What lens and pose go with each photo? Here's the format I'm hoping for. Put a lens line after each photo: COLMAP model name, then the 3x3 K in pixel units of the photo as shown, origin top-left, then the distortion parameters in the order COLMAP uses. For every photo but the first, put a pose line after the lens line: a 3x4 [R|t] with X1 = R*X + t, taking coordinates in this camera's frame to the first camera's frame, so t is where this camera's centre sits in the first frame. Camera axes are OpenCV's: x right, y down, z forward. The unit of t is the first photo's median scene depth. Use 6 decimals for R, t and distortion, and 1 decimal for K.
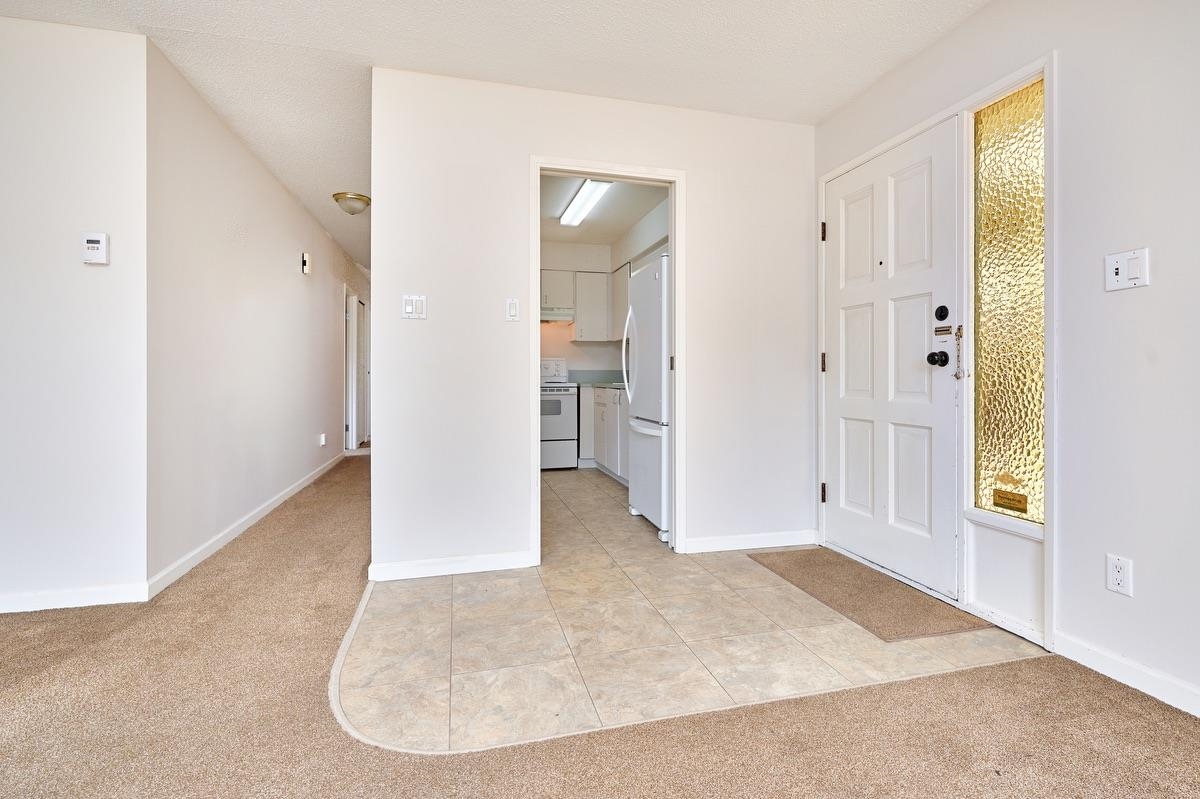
lens RADIAL K [[559.8, 0, 594.6], [0, 559.8, 376.2], [0, 0, 1]] dist [-0.005919, -0.000768]
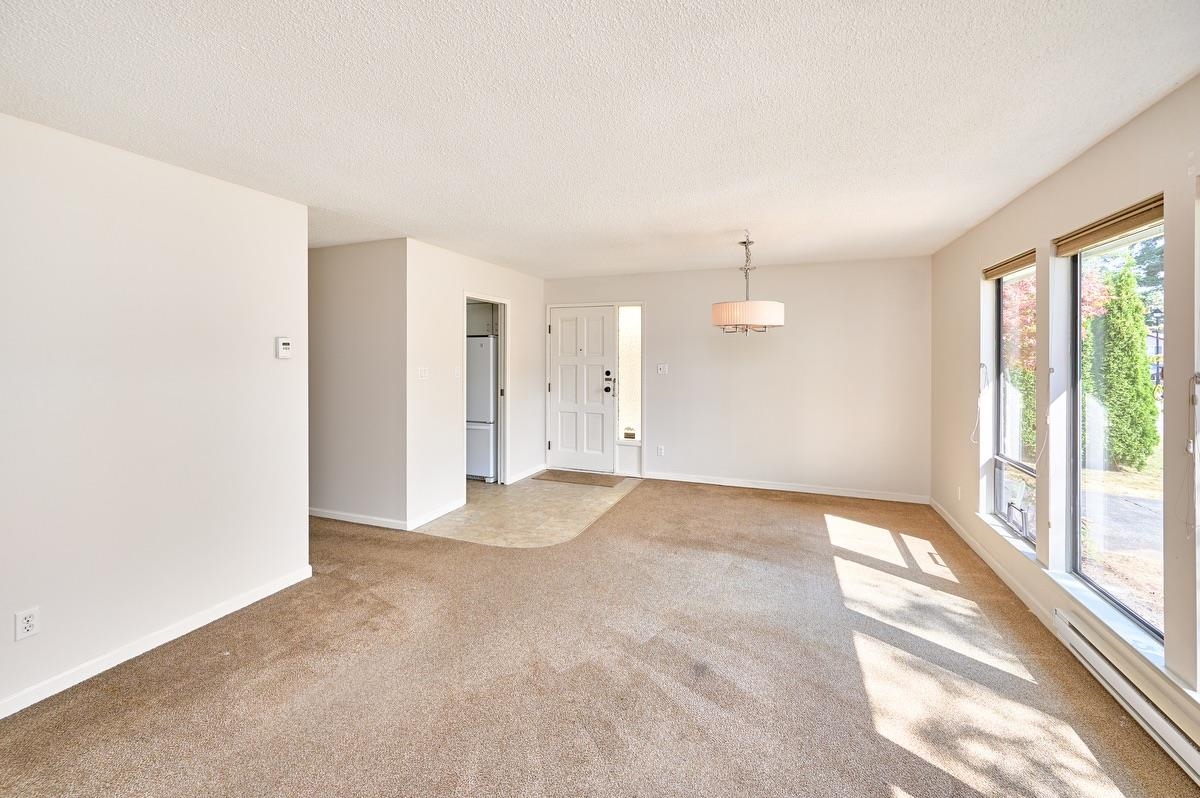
lens RADIAL K [[494.9, 0, 601.0], [0, 494.9, 368.0], [0, 0, 1]] dist [0.000101, 0.000005]
pose [[0.583223, -0.021277, 0.812034, -1.442287], [0.003007, 0.999707, 0.024034, -0.201641], [-0.812307, -0.011576, 0.583115, -0.434078]]
